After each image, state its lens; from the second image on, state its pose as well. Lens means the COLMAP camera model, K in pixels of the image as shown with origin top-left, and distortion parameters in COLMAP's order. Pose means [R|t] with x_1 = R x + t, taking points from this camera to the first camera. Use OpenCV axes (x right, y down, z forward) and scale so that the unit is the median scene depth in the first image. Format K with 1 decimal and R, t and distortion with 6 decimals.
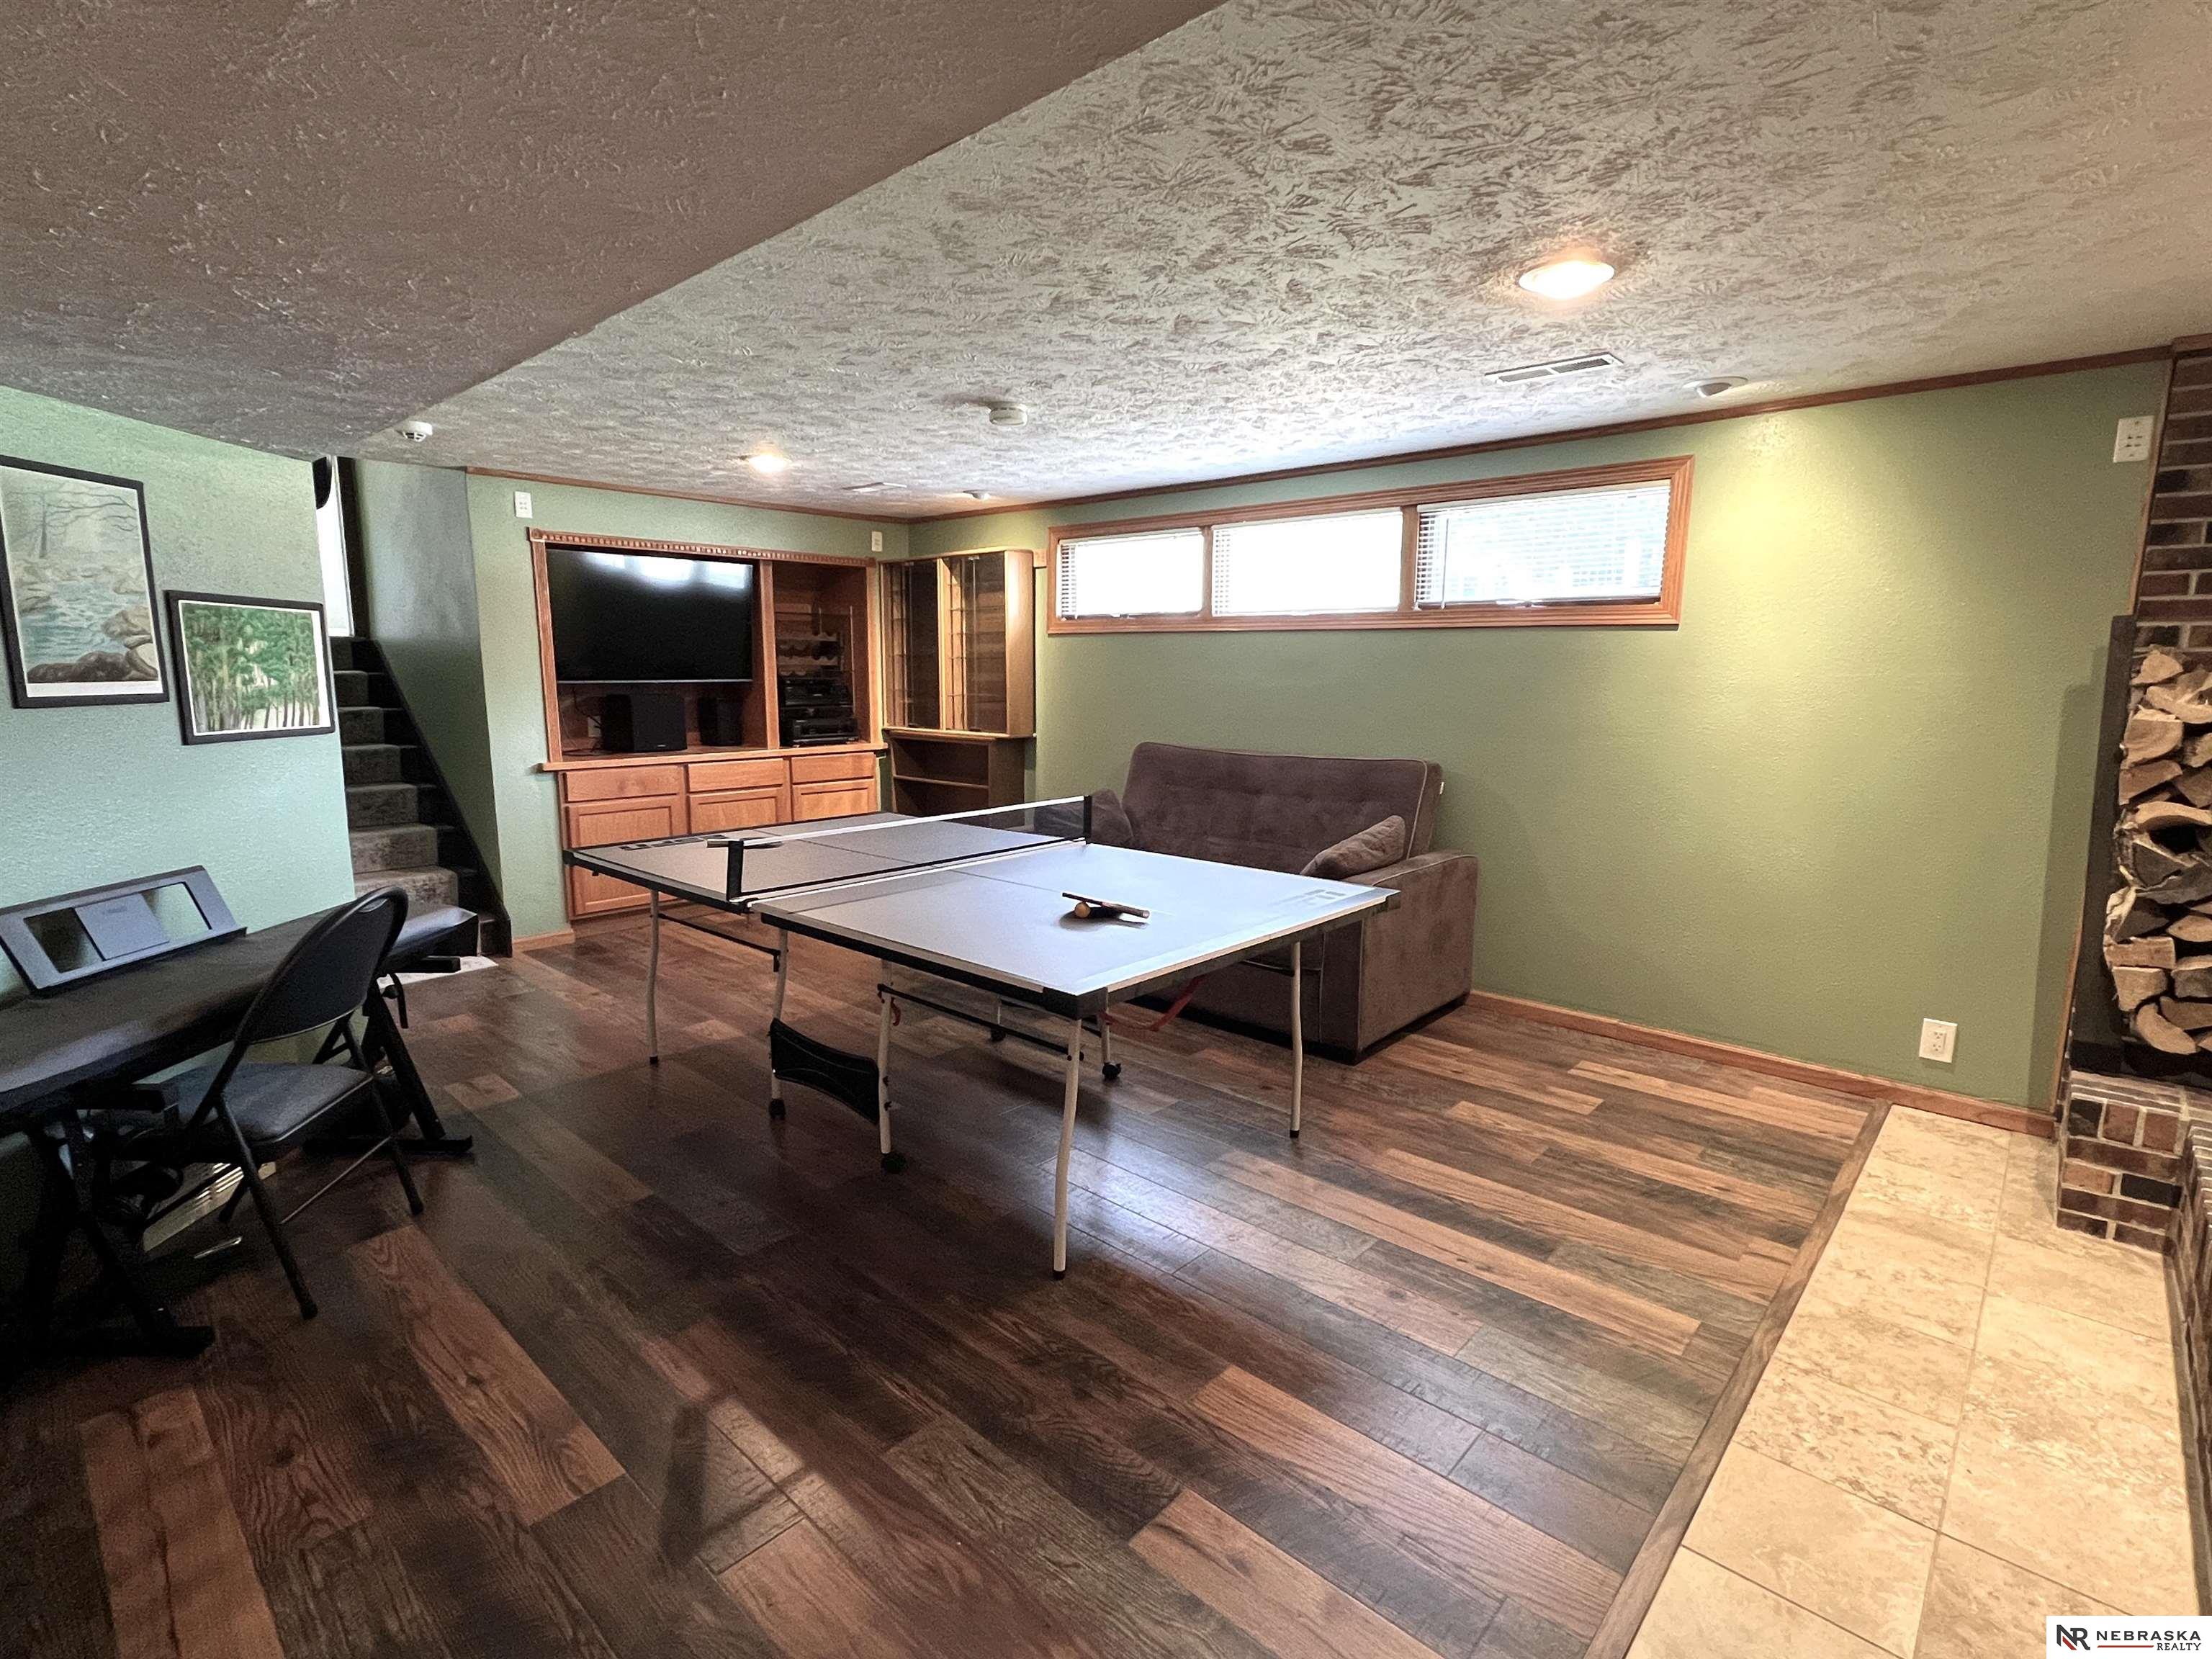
lens RADIAL K [[1058.6, 0, 1104.2], [0, 1058.6, 832.6], [0, 0, 1]] dist [0.000790, 0.000296]
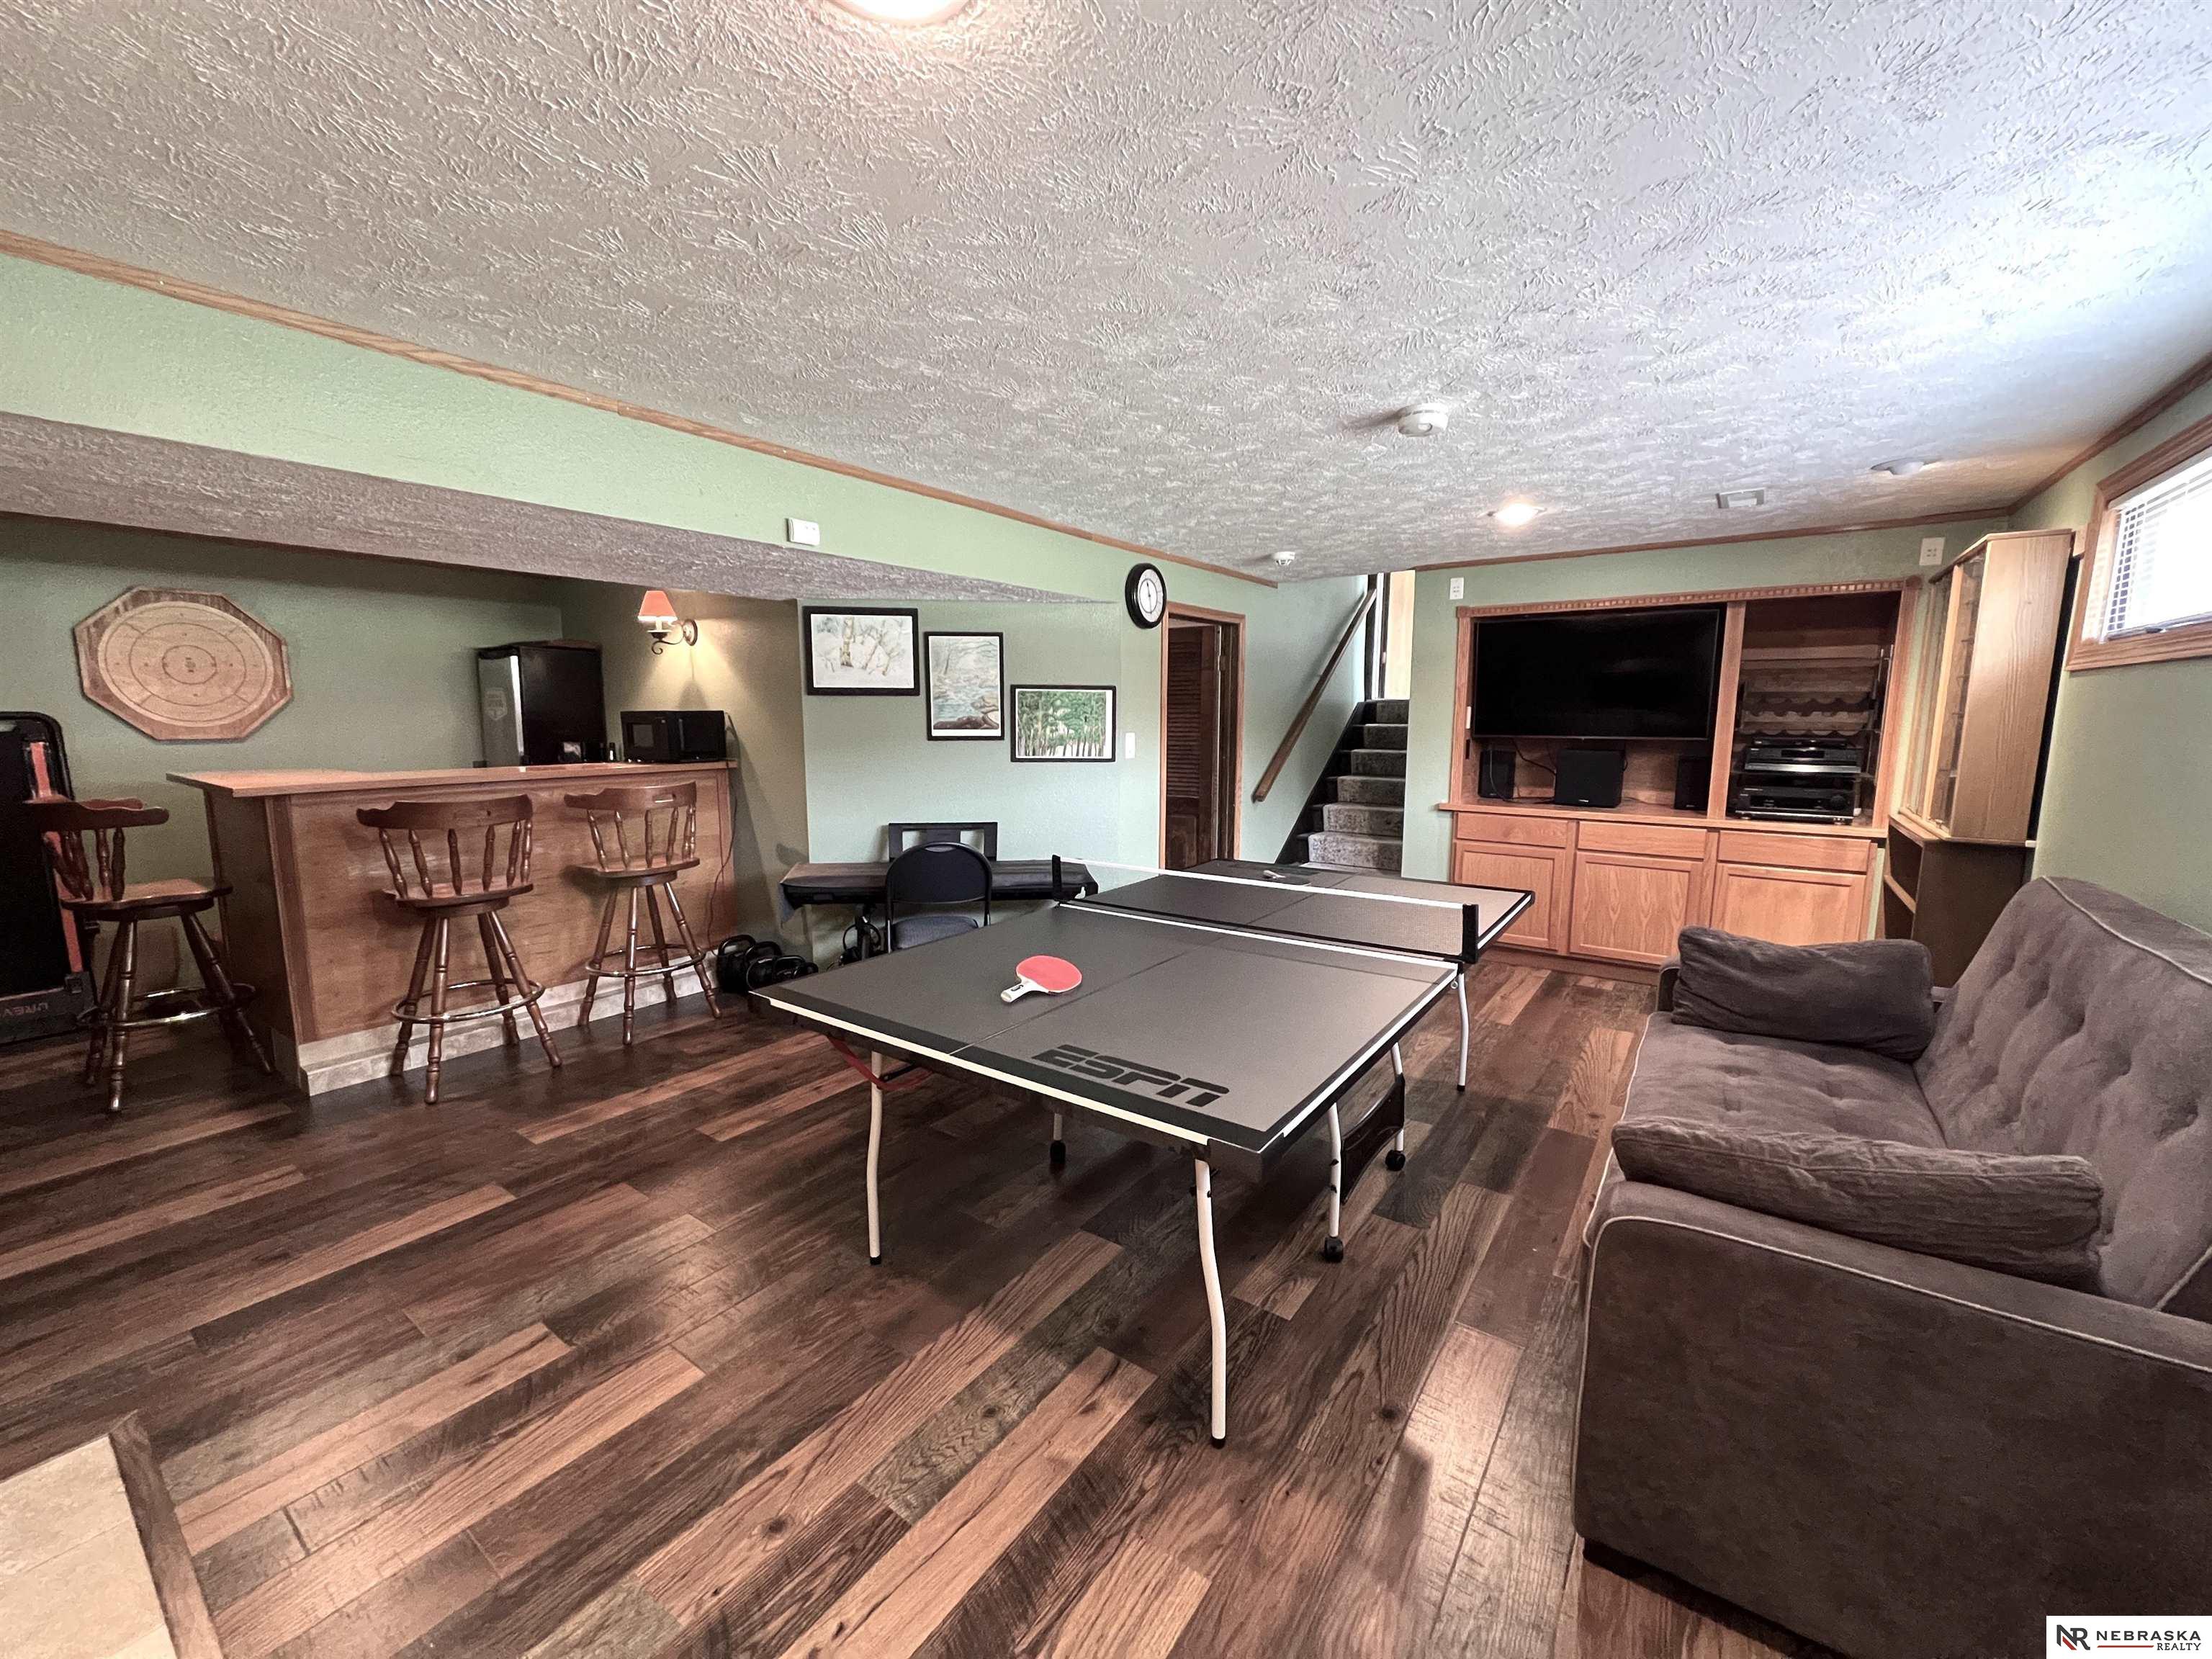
lens RADIAL K [[880.3, 0, 1108.6], [0, 880.3, 830.9], [0, 0, 1]] dist [-0.000485, 0.000366]
pose [[0.125281, 0.128949, -0.983706, 0.581391], [-0.156392, 0.981688, 0.108767, -0.120147], [0.979717, 0.140218, 0.143154, 0.706174]]
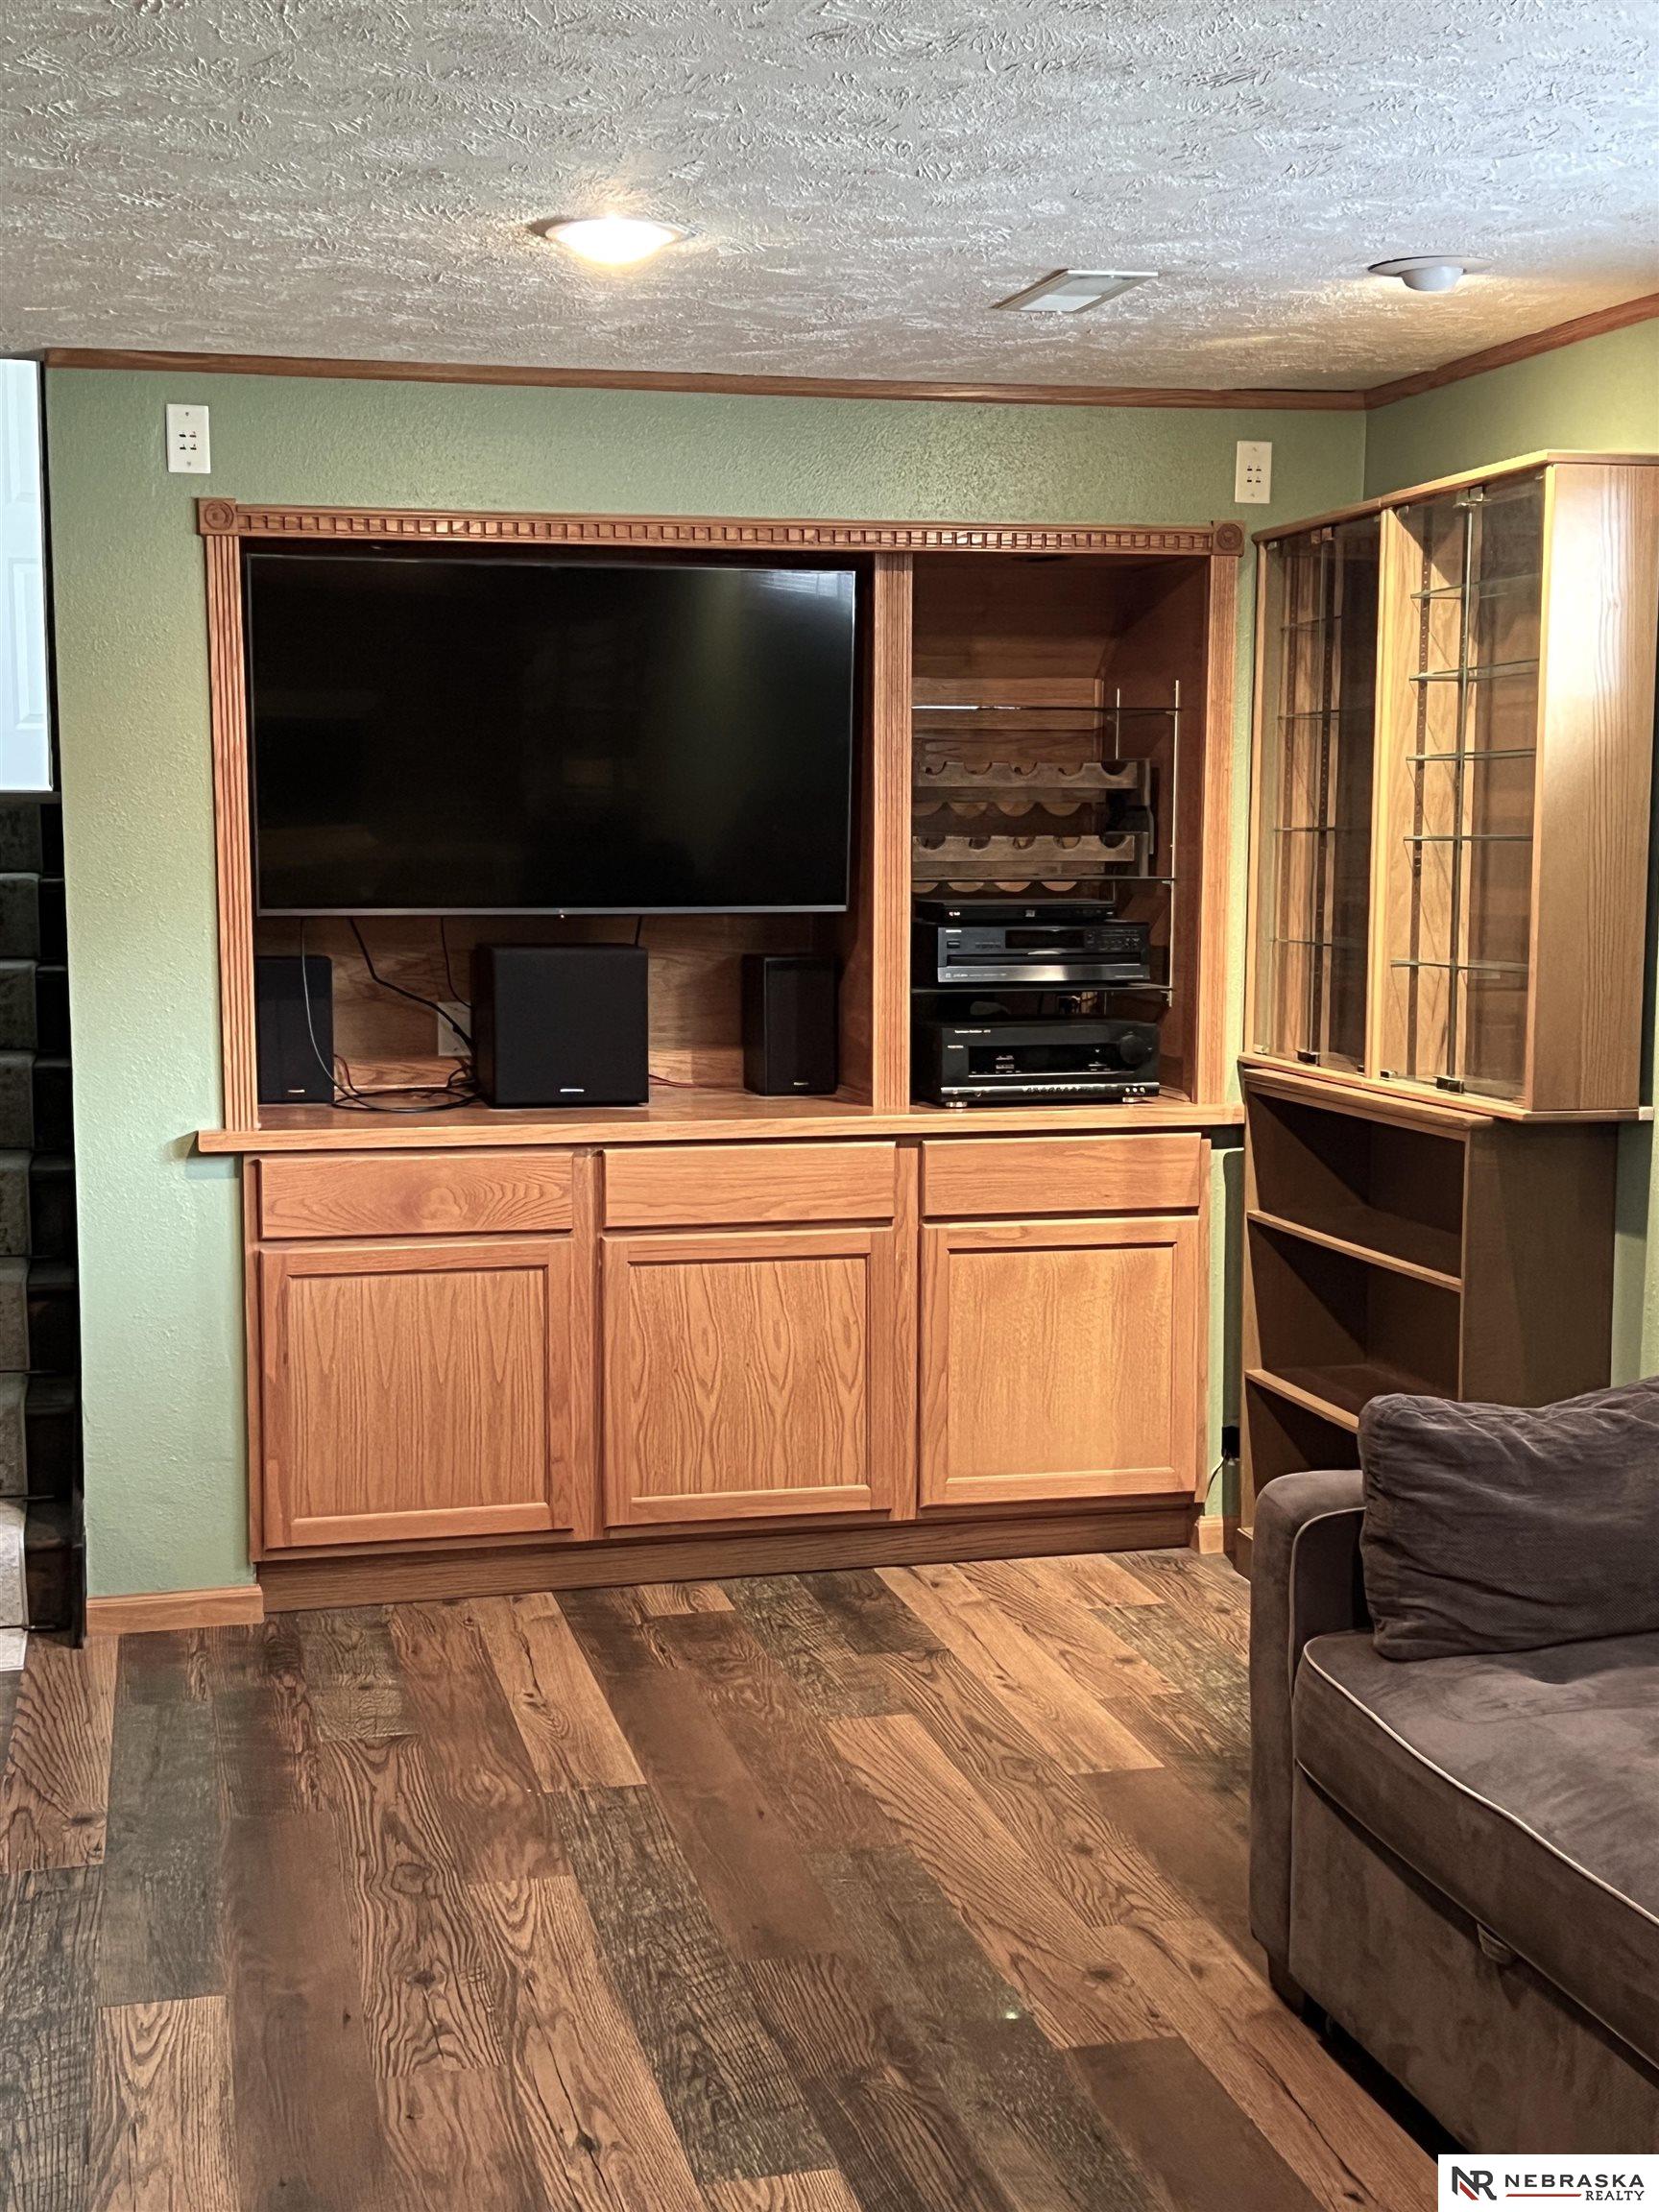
lens RADIAL K [[2737.2, 0, 823.4], [0, 2737.2, 1120.1], [0, 0, 1]] dist [0.065197, 0.000000]
pose [[0.831373, 0.054296, -0.553055, 0.257859], [-0.082280, 0.996273, -0.025876, -0.089264], [0.549589, 0.067018, 0.832743, 0.459058]]
